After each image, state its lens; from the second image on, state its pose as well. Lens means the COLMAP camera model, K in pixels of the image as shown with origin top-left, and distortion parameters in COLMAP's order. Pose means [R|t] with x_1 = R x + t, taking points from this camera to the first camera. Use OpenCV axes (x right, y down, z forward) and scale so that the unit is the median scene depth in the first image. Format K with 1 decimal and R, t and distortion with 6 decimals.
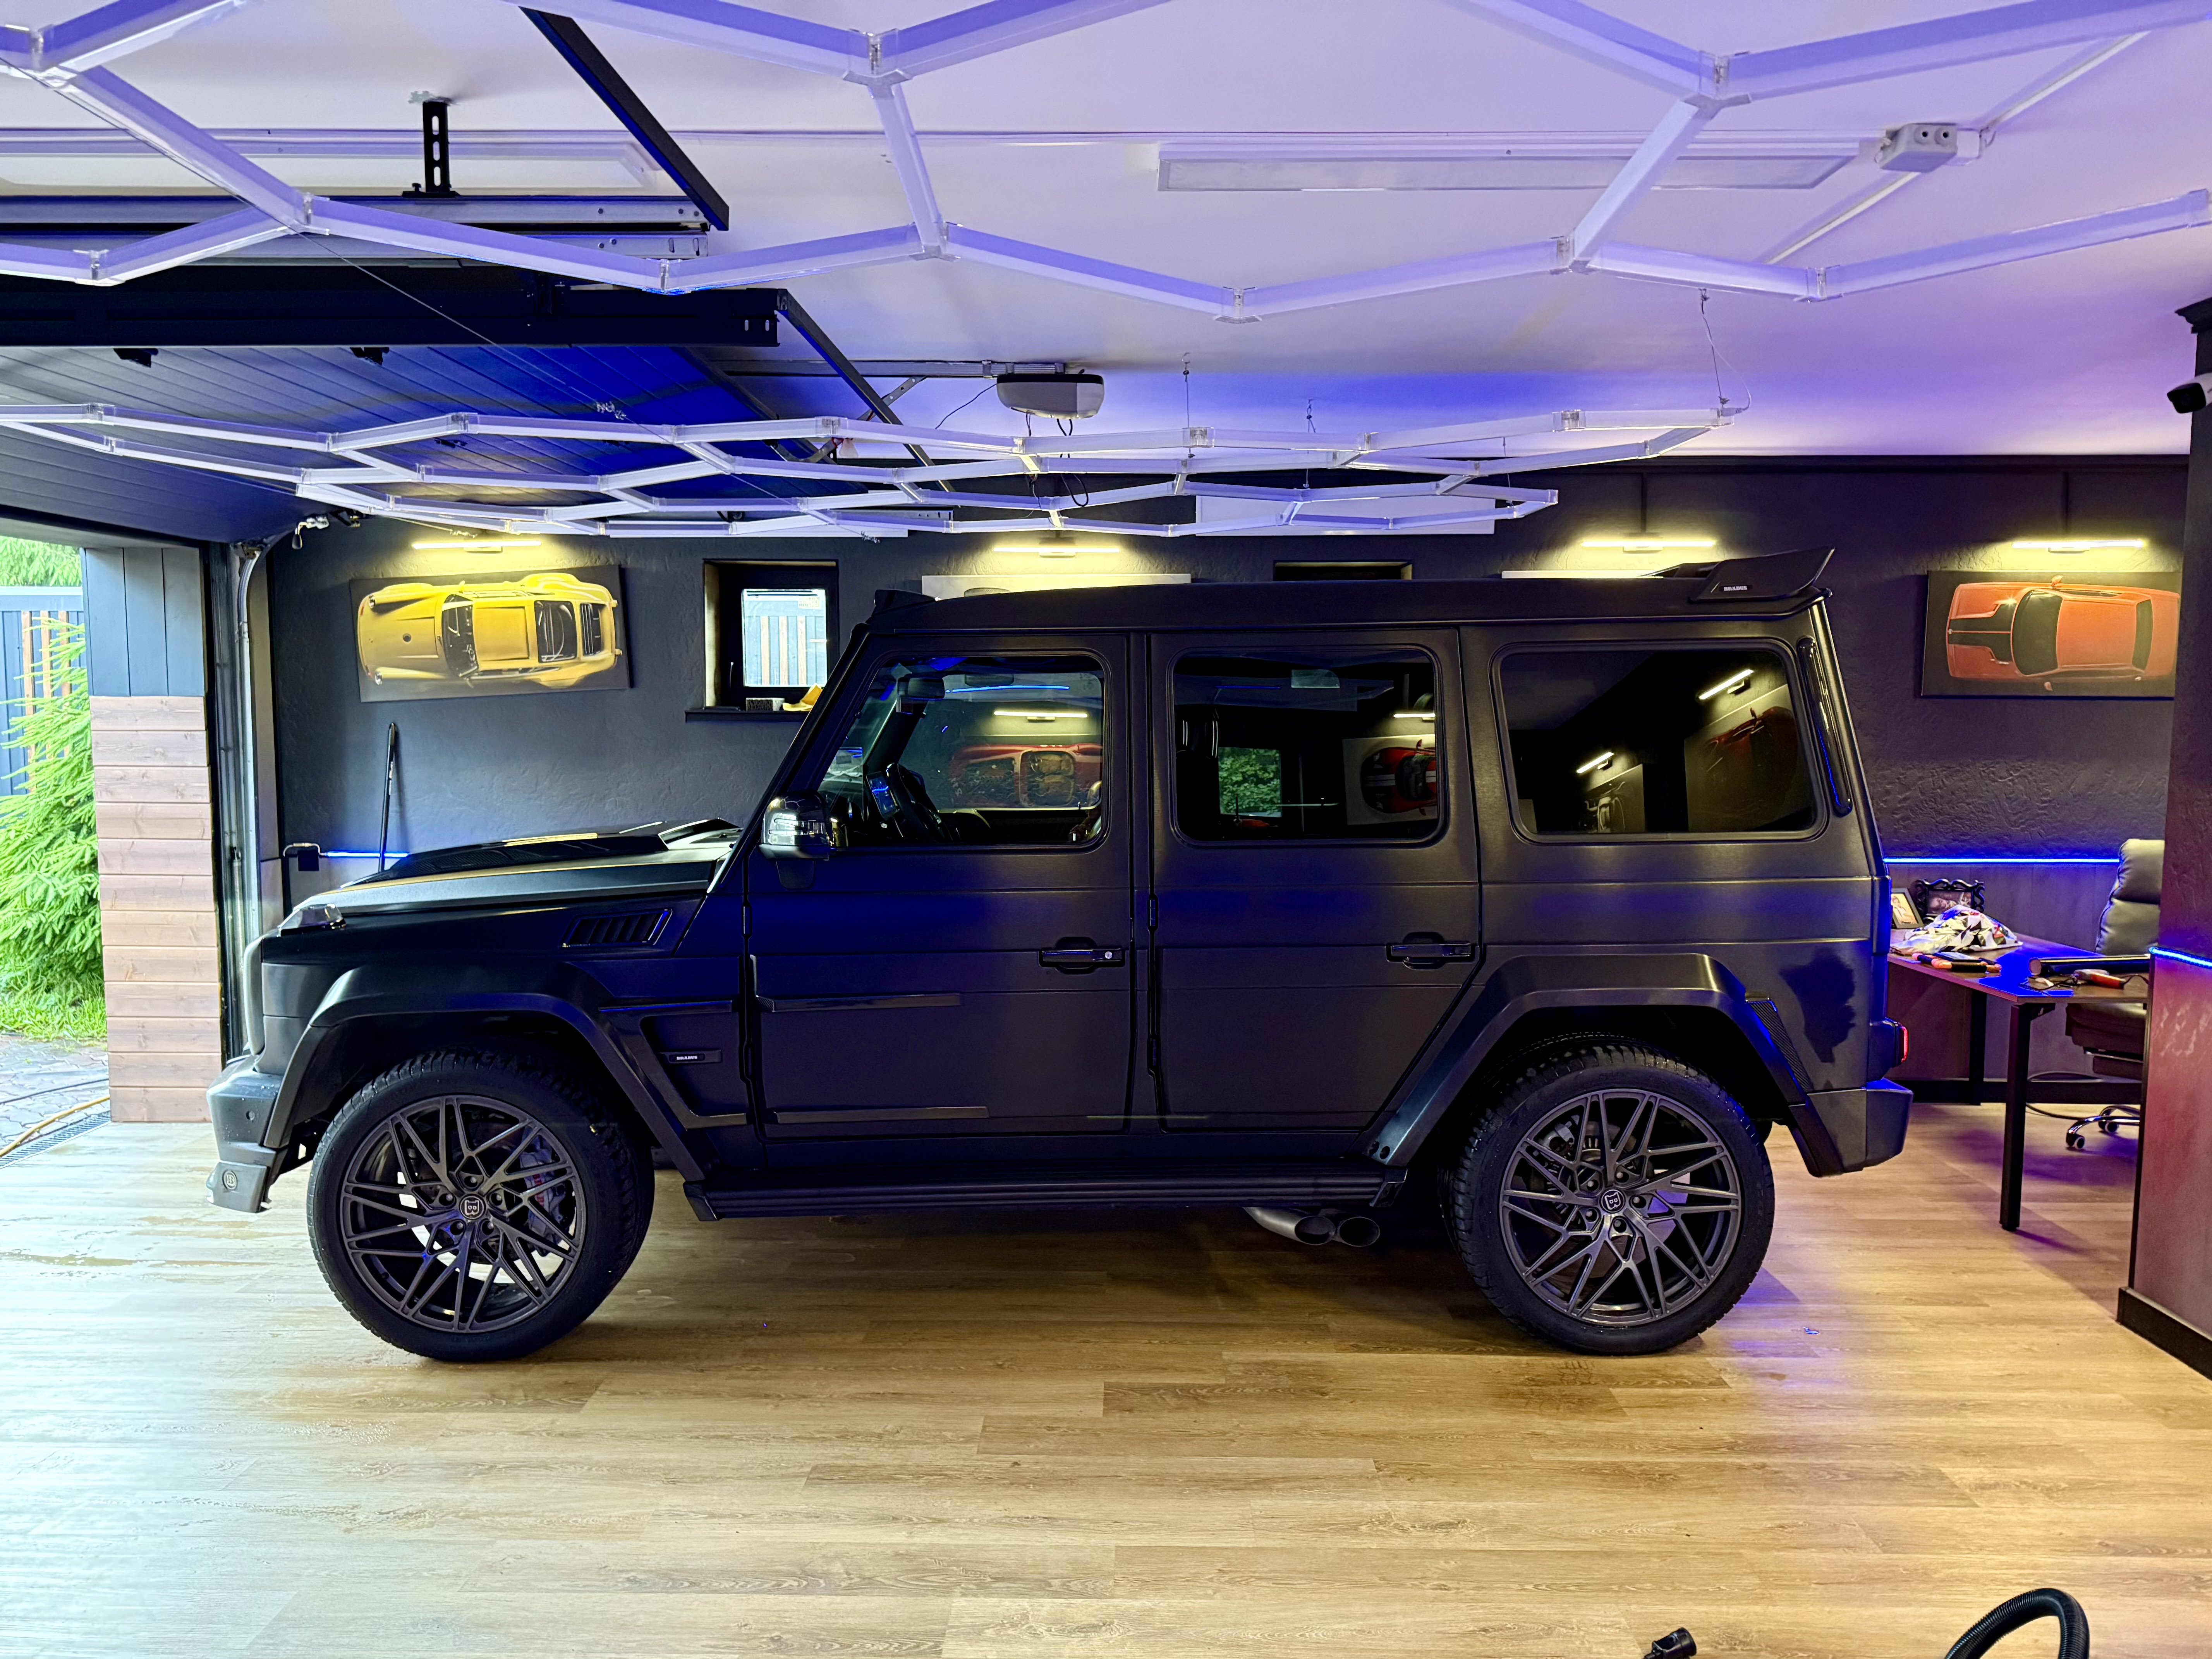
lens RADIAL K [[1553.6, 0, 1106.0], [0, 1553.6, 829.5], [0, 0, 1]] dist [0.076309, -0.117921]
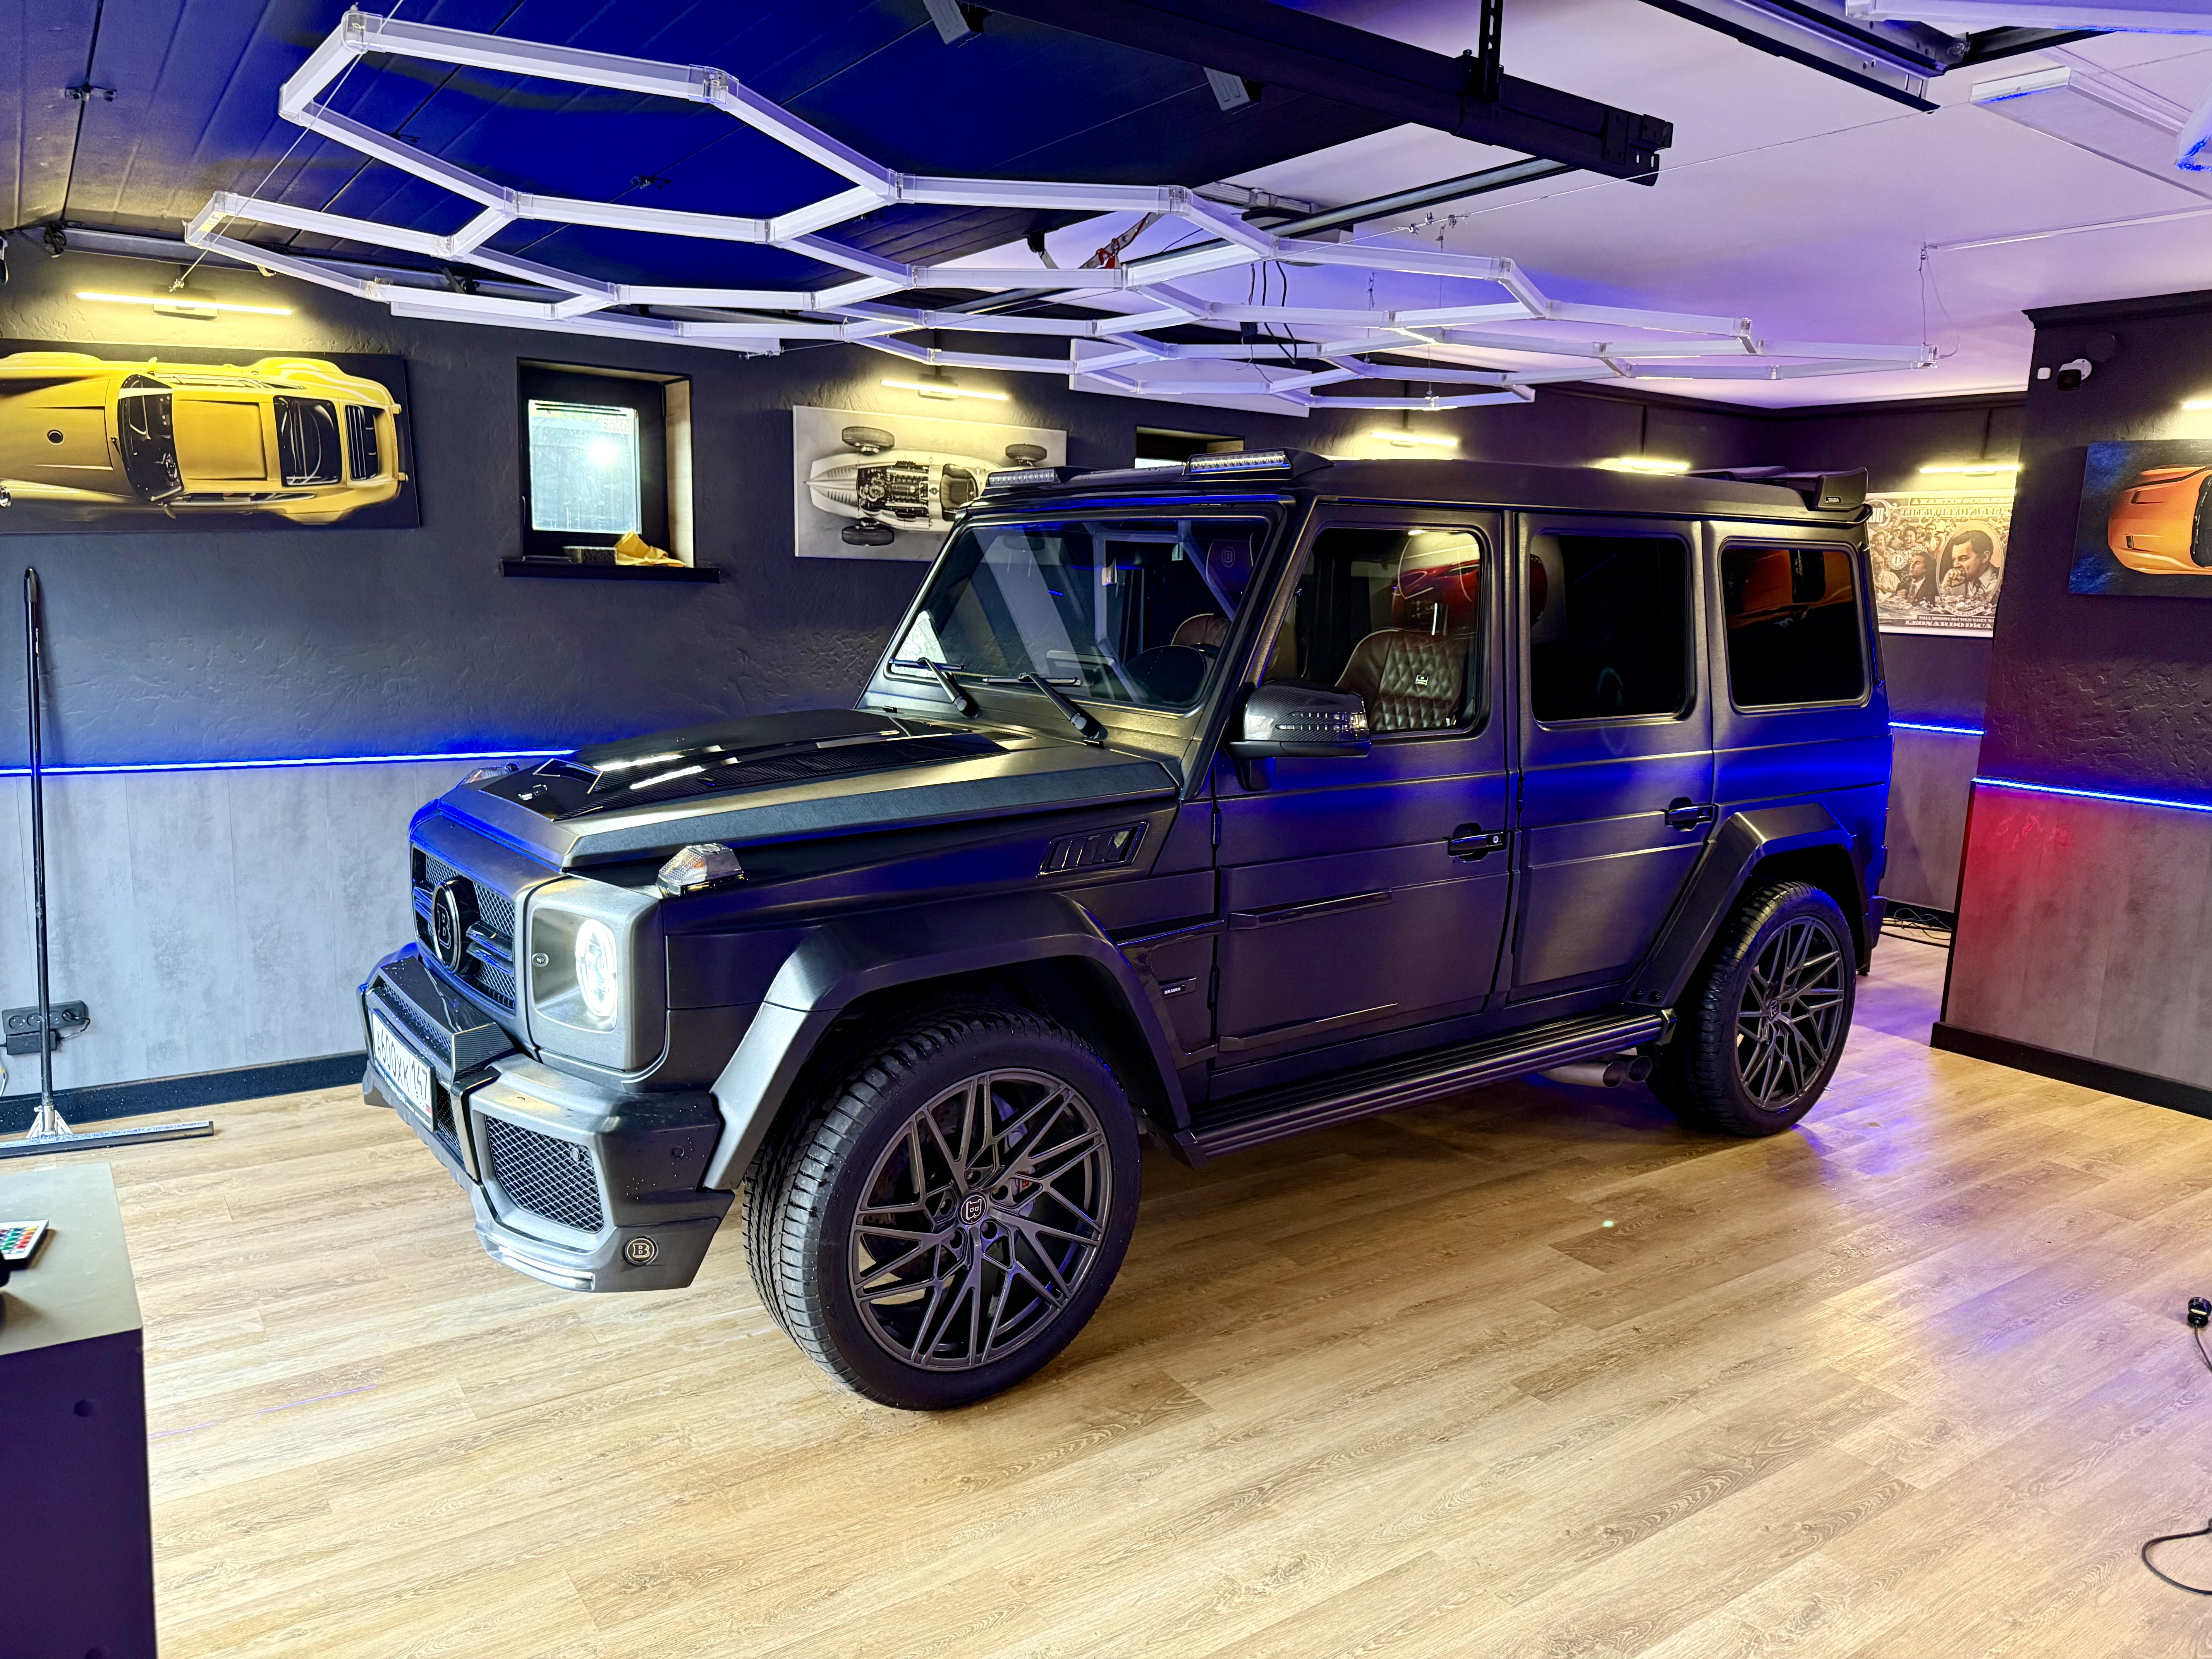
lens RADIAL K [[1565.3, 0, 1112.0], [0, 1565.3, 831.5], [0, 0, 1]] dist [0.044287, -0.060866]
pose [[0.808745, -0.069505, 0.584039, -0.791834], [0.016019, 0.995228, 0.096257, -0.024512], [-0.587942, -0.068492, 0.805998, 0.333386]]
